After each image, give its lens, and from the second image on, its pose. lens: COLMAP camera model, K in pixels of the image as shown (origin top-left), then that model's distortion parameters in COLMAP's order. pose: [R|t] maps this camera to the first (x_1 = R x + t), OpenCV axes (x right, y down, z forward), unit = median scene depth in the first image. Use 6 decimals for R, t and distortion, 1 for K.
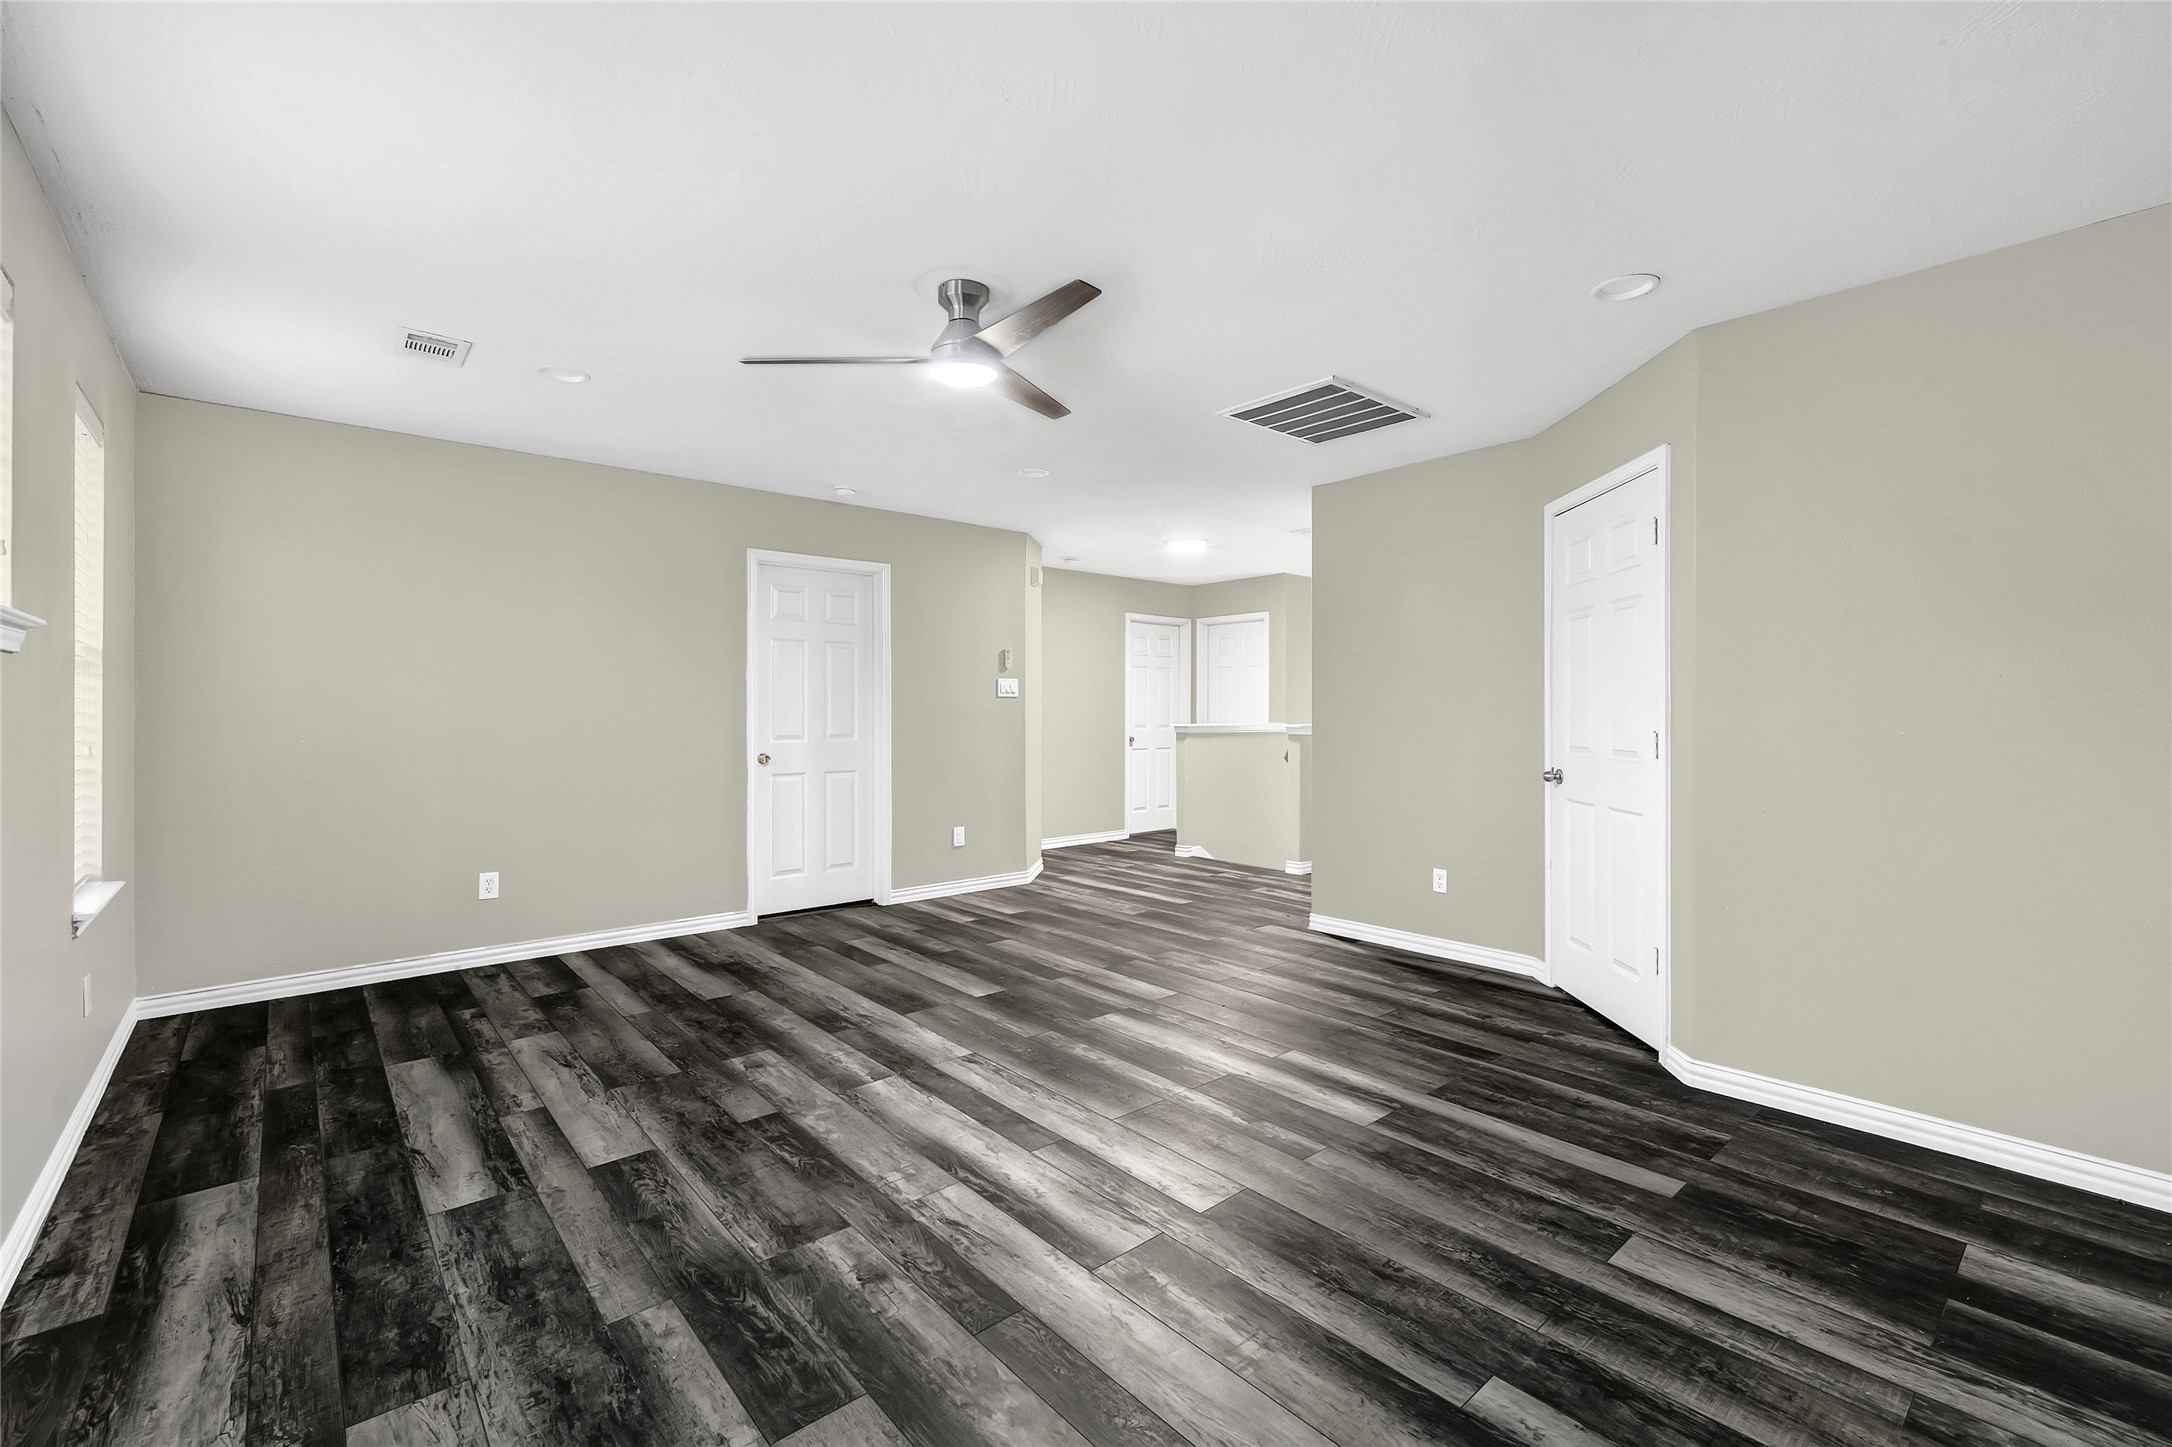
lens RADIAL K [[937.9, 0, 1083.2], [0, 937.9, 713.3], [0, 0, 1]] dist [0.002329, -0.000580]
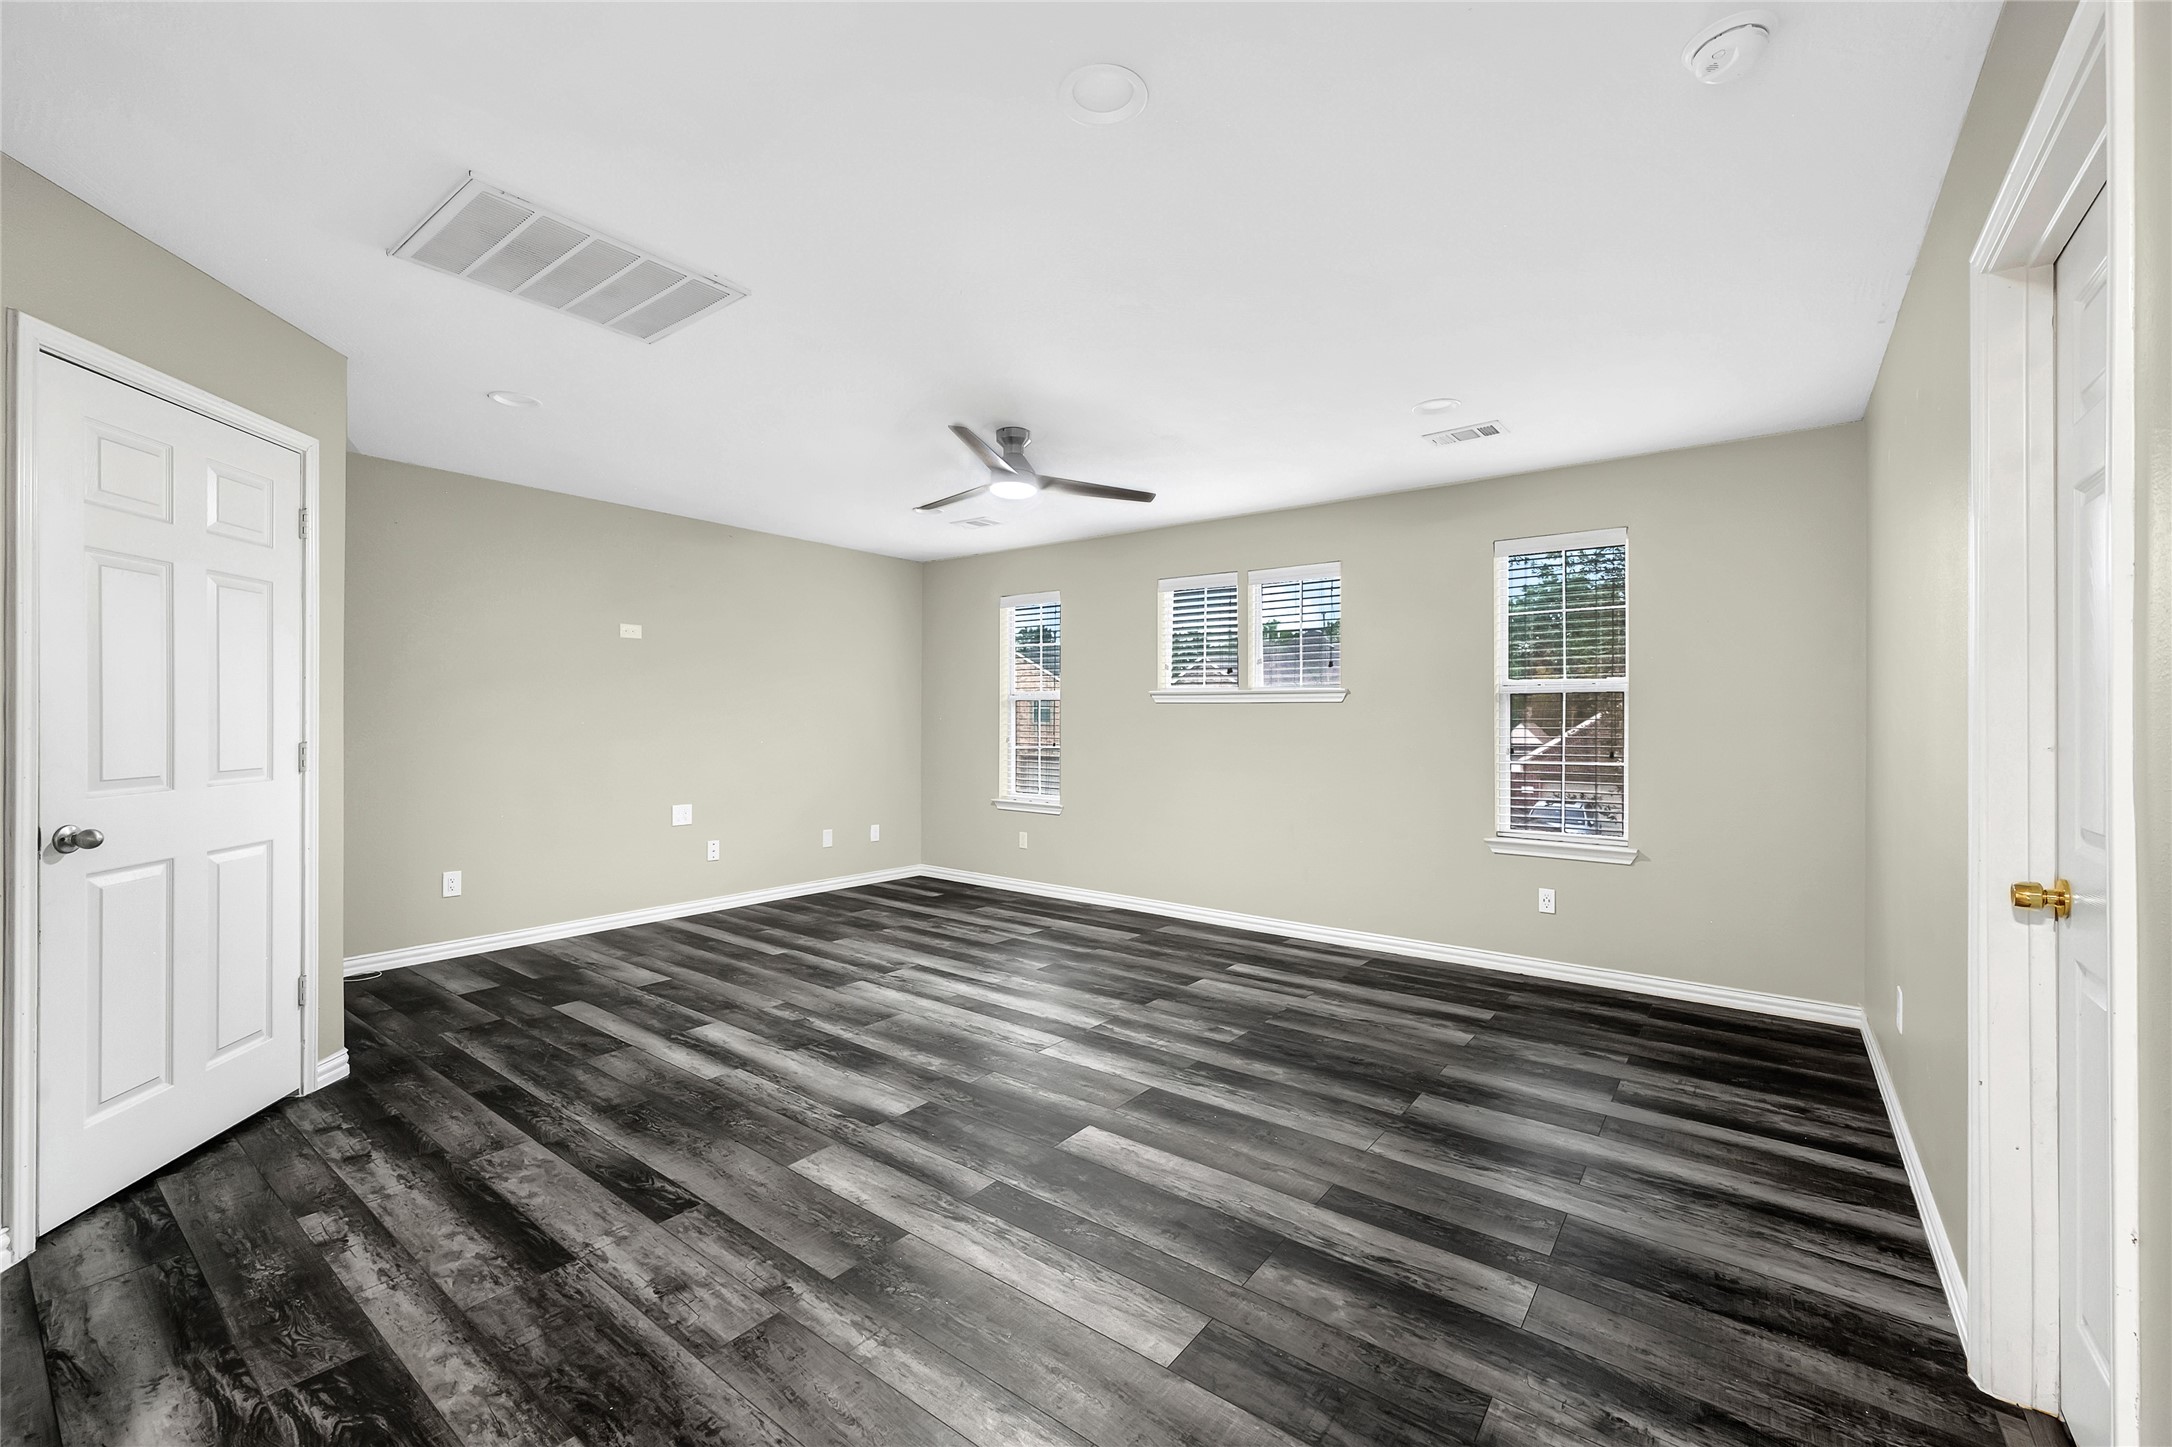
lens RADIAL K [[879.5, 0, 1085.3], [0, 879.5, 723.8], [0, 0, 1]] dist [-0.002693, -0.000893]
pose [[-0.978344, -0.006326, -0.206891, 0.039029], [-0.007987, 0.999942, 0.007194, -0.011628], [0.206833, 0.008691, -0.978338, 2.125665]]
